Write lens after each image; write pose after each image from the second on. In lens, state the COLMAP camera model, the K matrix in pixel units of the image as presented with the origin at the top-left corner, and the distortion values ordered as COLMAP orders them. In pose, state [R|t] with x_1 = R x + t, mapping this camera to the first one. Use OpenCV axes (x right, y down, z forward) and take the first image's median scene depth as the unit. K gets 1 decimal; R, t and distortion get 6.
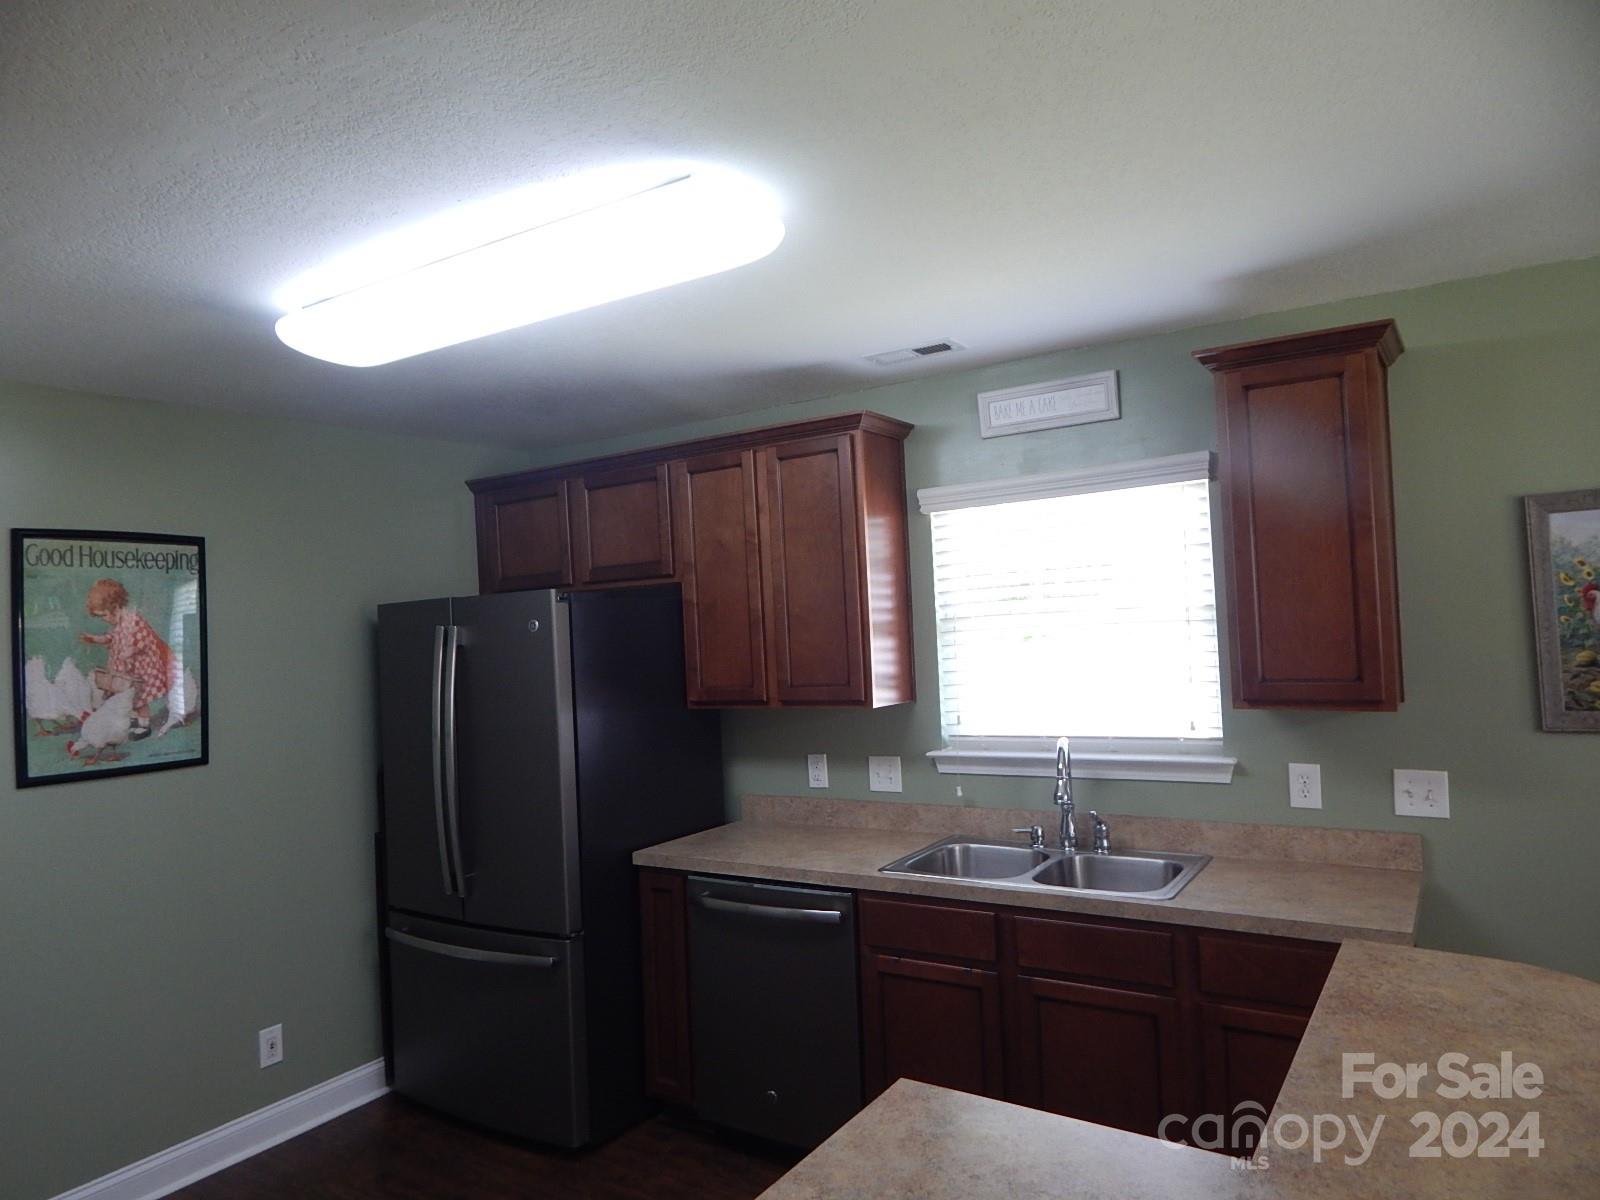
lens RADIAL K [[1051.5, 0, 798.1], [0, 1051.5, 595.1], [0, 0, 1]] dist [0.002008, 0.006565]
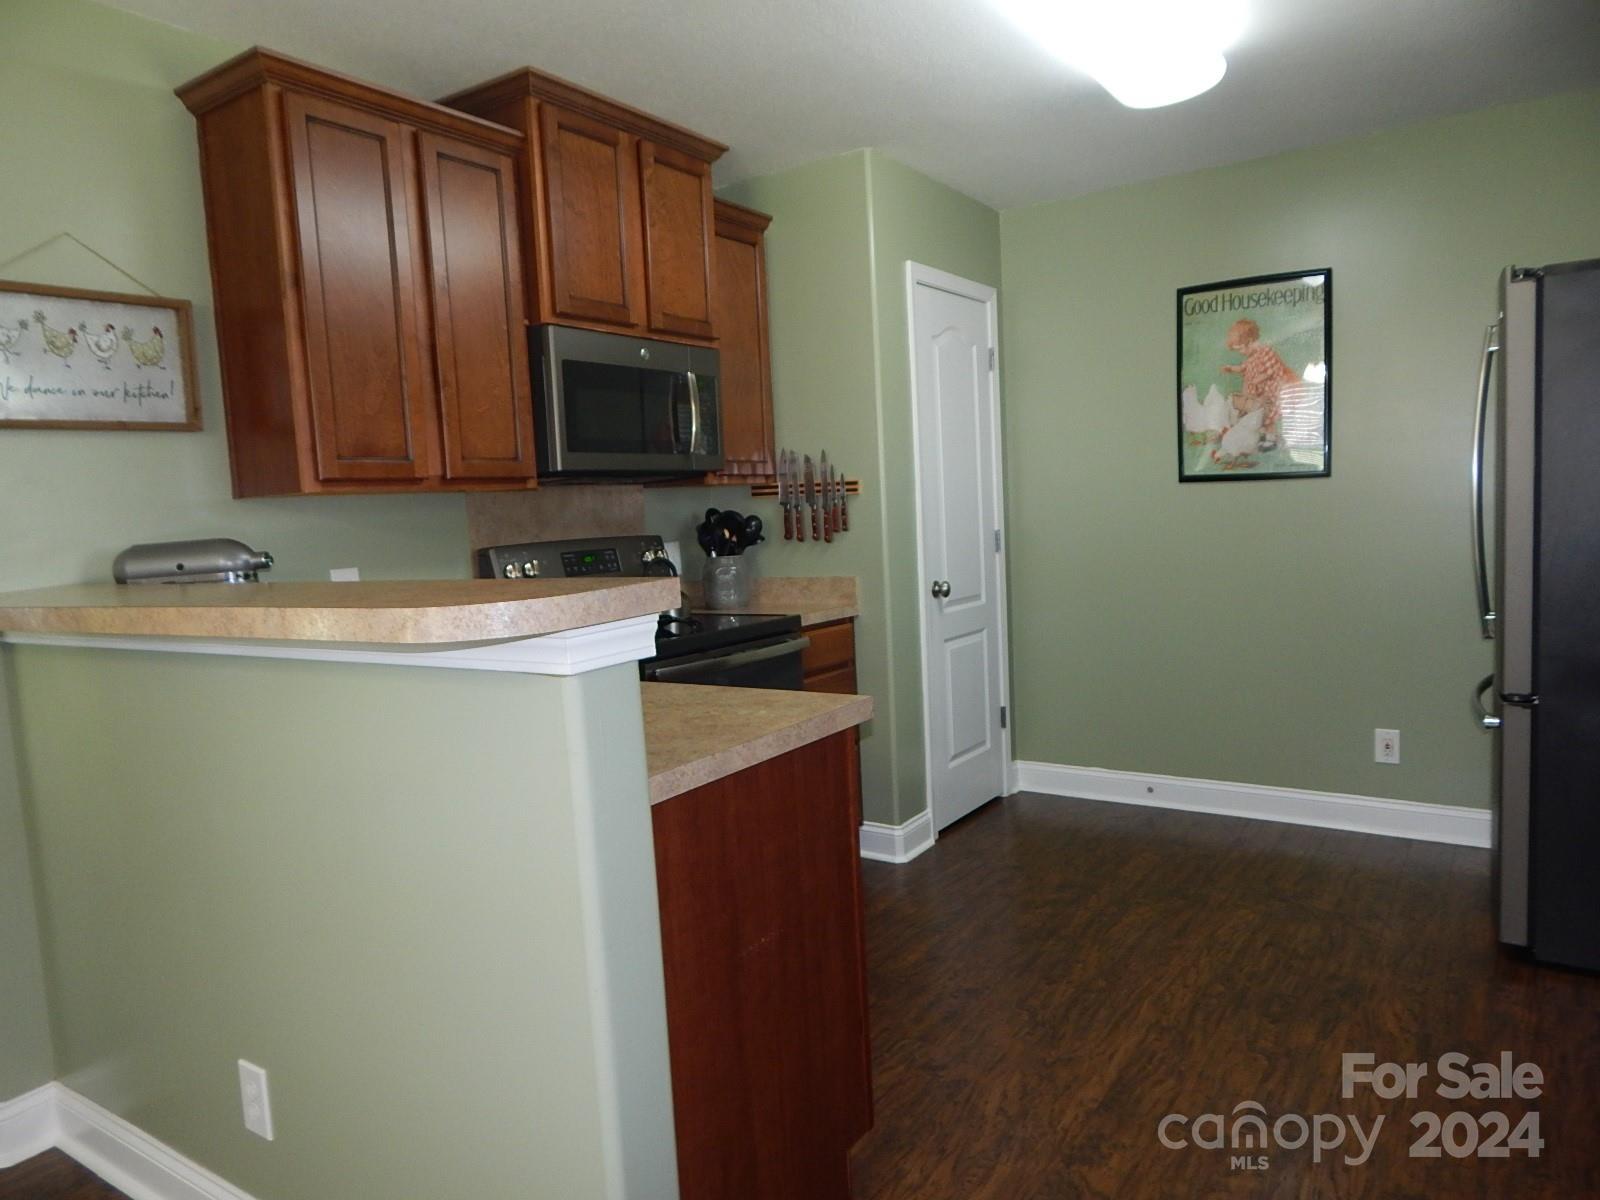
lens RADIAL K [[1051.5, 0, 806.0], [0, 1051.5, 582.4], [0, 0, 1]] dist [0.002008, 0.006565]
pose [[-0.013183, 0.133394, -0.990975, 0.601330], [0.078452, 0.988144, 0.131969, 0.086241], [0.996831, -0.076005, -0.023491, 0.500595]]
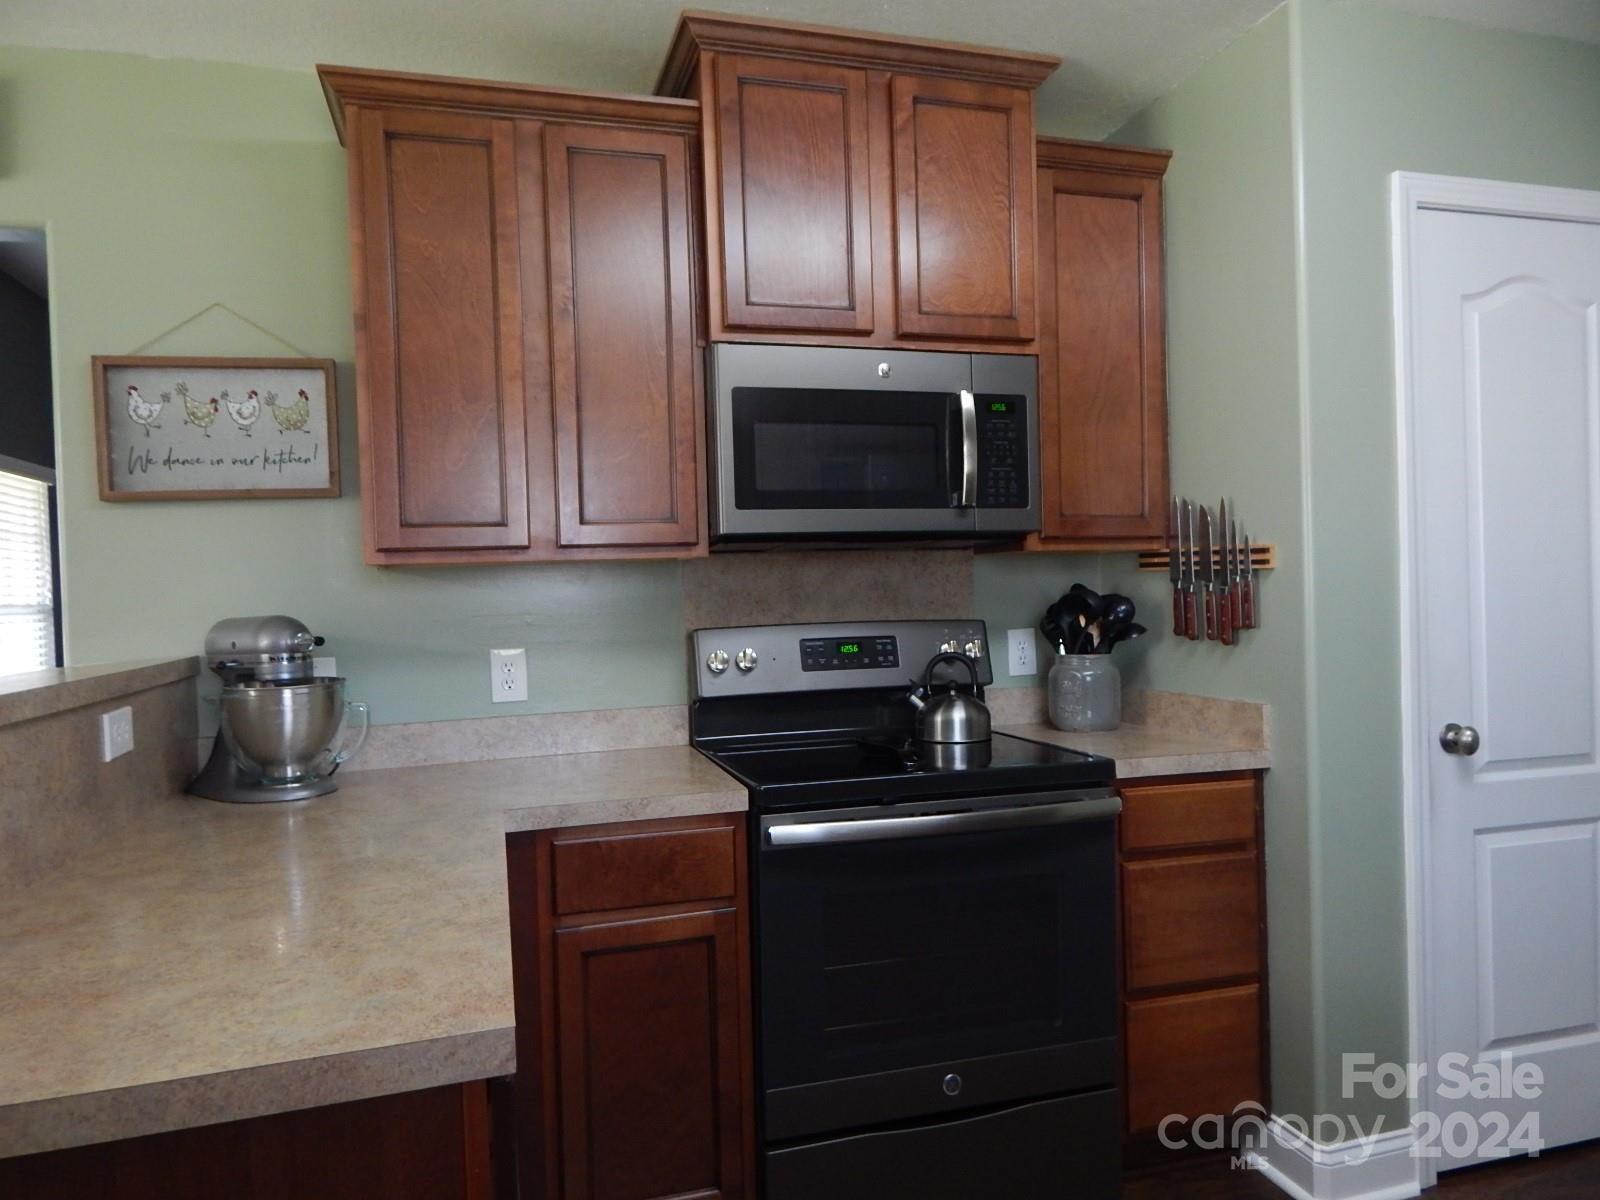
lens RADIAL K [[1051.5, 0, 801.7], [0, 1051.5, 588.0], [0, 0, 1]] dist [0.002008, 0.006565]
pose [[-0.643199, 0.080103, -0.761498, 0.191914], [0.086510, 0.995747, 0.031673, 0.109995], [0.760797, -0.045505, -0.647393, 0.745188]]
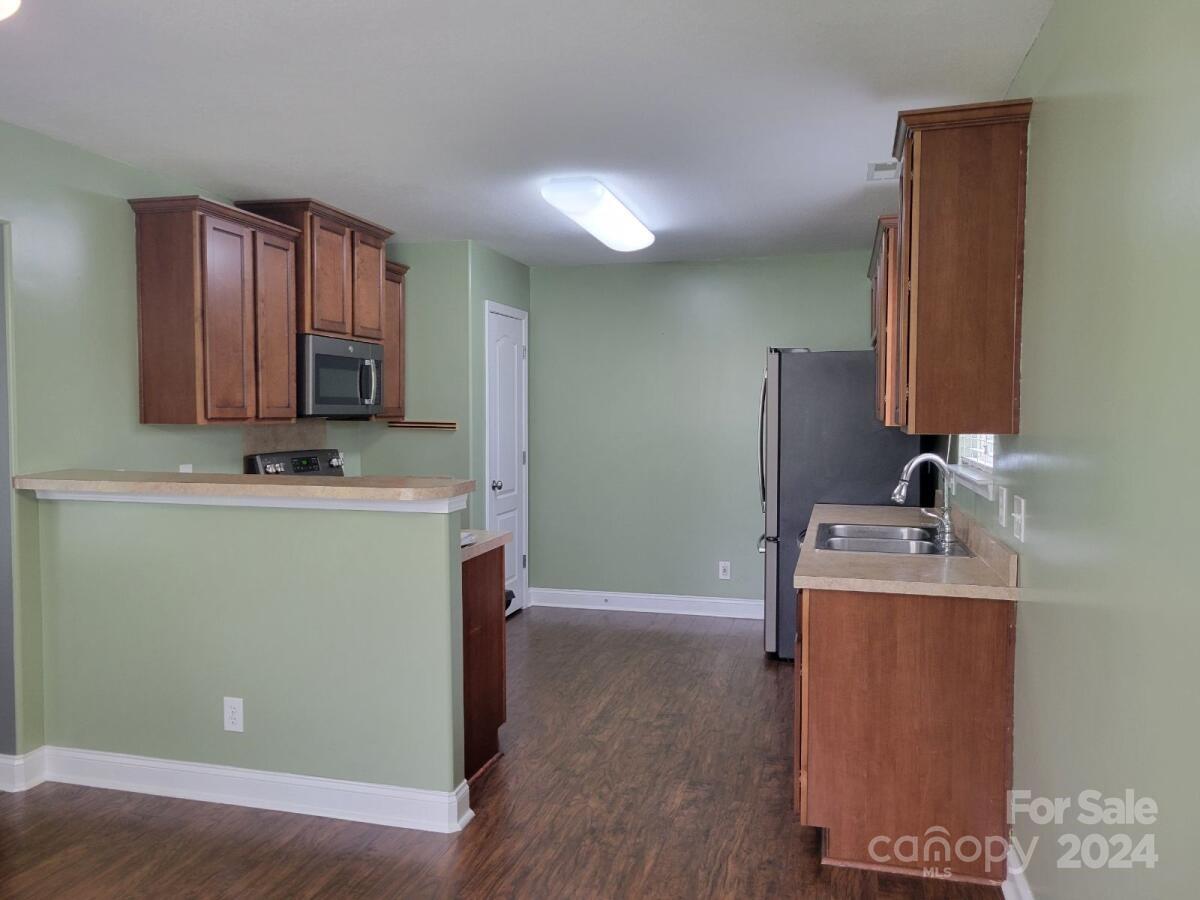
lens RADIAL K [[889.7, 0, 592.1], [0, 889.7, 443.8], [0, 0, 1]] dist [0.071145, -0.004499]
pose [[0.306985, 0.093077, -0.947152, 1.142854], [0.010601, 0.994810, 0.101196, 0.005374], [0.951655, -0.041106, 0.304405, 0.268494]]
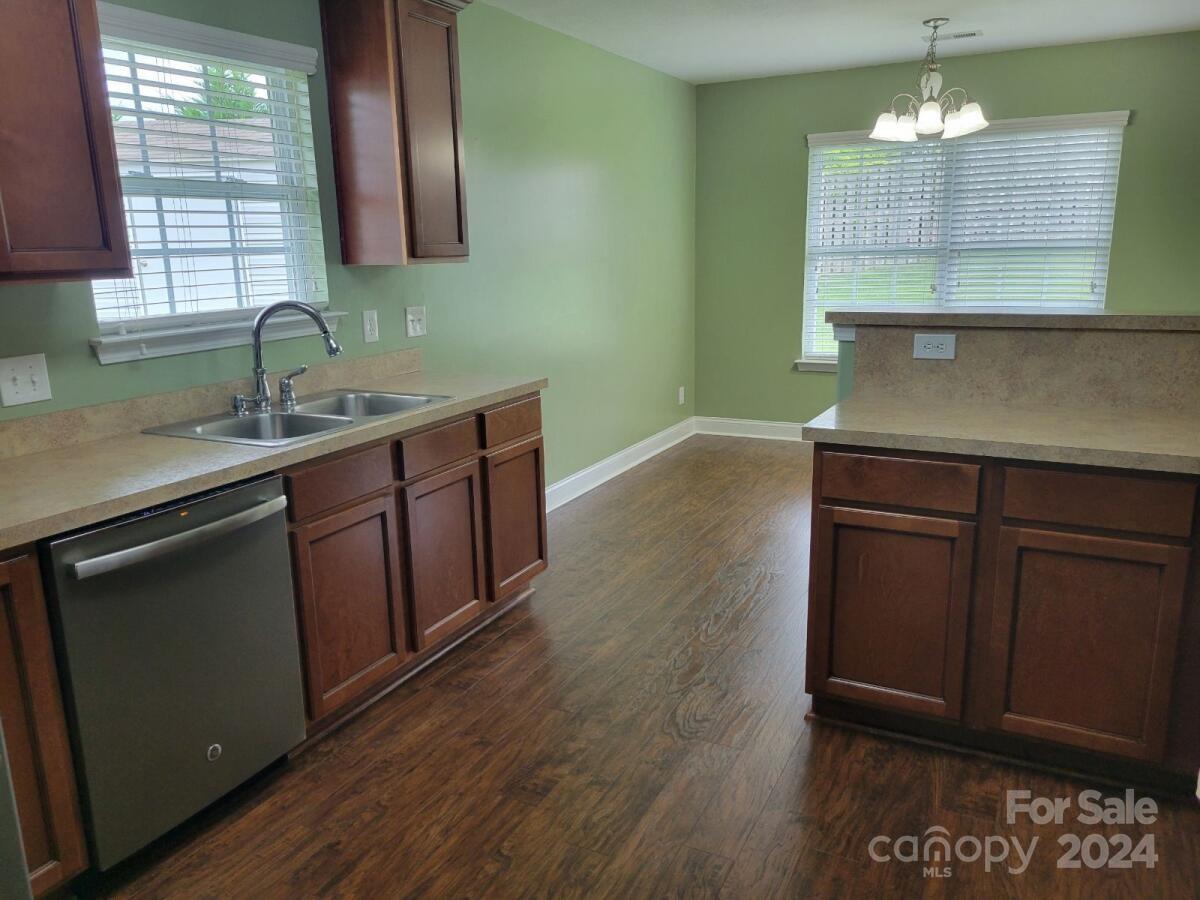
lens RADIAL K [[889.7, 0, 602.0], [0, 889.7, 451.0], [0, 0, 1]] dist [0.071145, -0.004499]
pose [[-0.106911, -0.185392, 0.976831, -0.691851], [-0.006748, 0.982575, 0.185744, 0.112887], [-0.994246, 0.013266, -0.106299, 0.768434]]
